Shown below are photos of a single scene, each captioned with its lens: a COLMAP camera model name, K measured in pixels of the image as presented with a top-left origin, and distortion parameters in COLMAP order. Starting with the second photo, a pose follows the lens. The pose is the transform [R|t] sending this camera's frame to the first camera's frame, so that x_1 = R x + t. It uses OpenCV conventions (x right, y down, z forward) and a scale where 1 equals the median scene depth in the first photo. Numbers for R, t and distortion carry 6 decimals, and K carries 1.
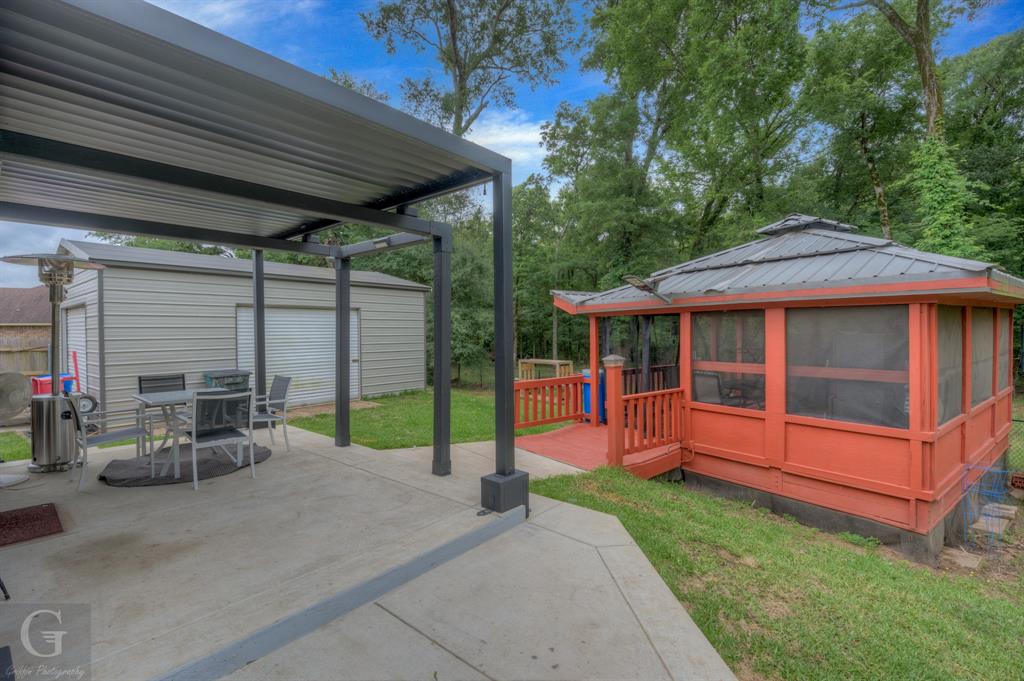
lens RADIAL K [[464.6, 0, 512.0], [0, 464.6, 340.5], [0, 0, 1]] dist [-0.001851, -0.000171]
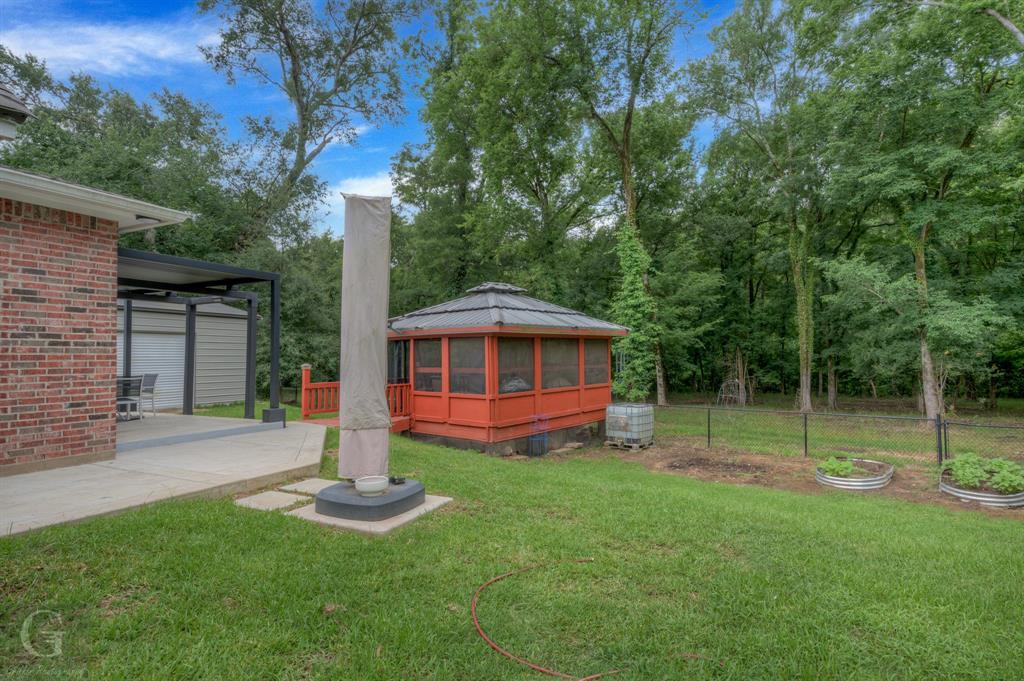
lens RADIAL K [[521.3, 0, 512.0], [0, 521.3, 340.5], [0, 0, 1]] dist [0.004056, 0.000398]
pose [[0.969827, 0.009051, 0.243627, 0.085502], [0.004134, 0.998556, -0.053554, 0.016042], [-0.243760, 0.052945, 0.968389, -0.313055]]
